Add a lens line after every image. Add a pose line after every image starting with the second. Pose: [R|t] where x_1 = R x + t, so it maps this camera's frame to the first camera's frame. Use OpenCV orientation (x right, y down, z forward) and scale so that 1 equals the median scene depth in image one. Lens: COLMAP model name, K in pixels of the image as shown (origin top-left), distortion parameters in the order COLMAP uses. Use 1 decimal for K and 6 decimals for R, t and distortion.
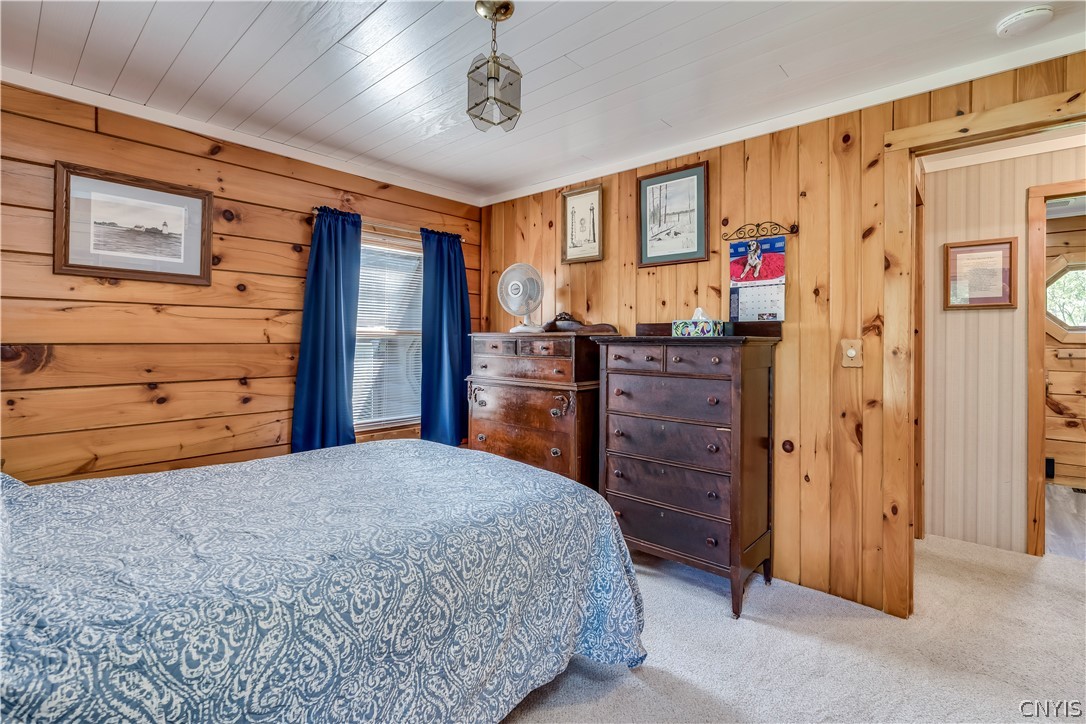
lens RADIAL K [[499.0, 0, 528.6], [0, 499.0, 336.8], [0, 0, 1]] dist [-0.000958, 0.000901]
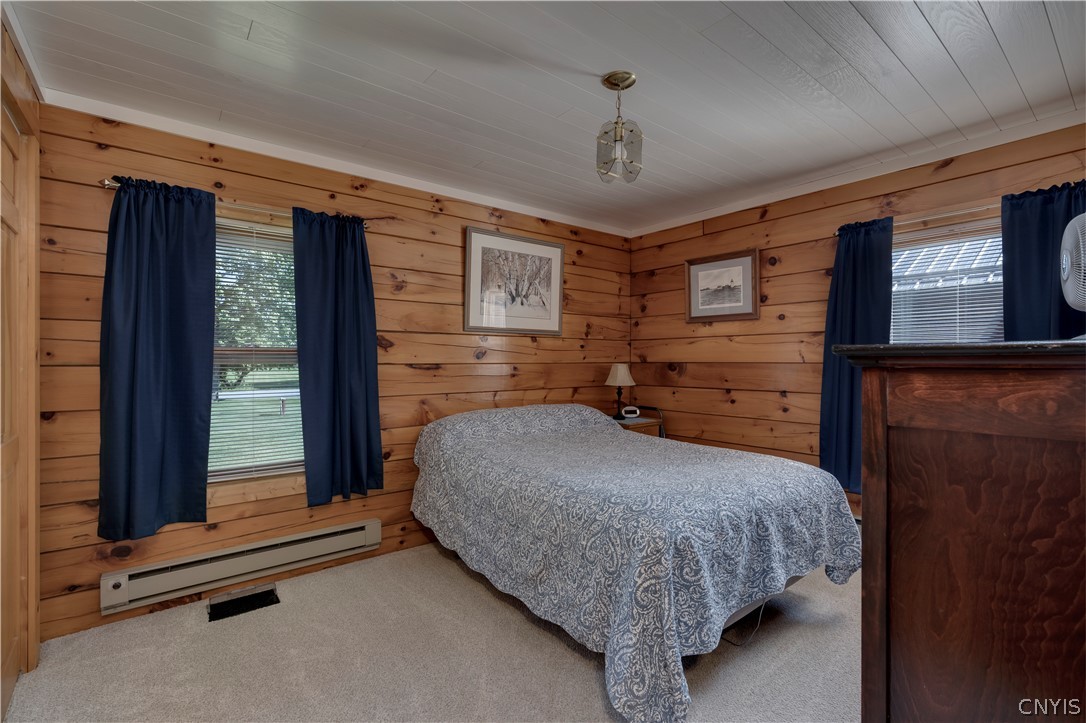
lens RADIAL K [[499.0, 0, 541.8], [0, 499.0, 364.9], [0, 0, 1]] dist [-0.000958, 0.000901]
pose [[-0.159117, 0.002876, -0.987255, 0.645650], [0.002589, 0.999994, 0.002496, 0.012349], [0.987256, -0.002159, -0.159124, 0.547946]]
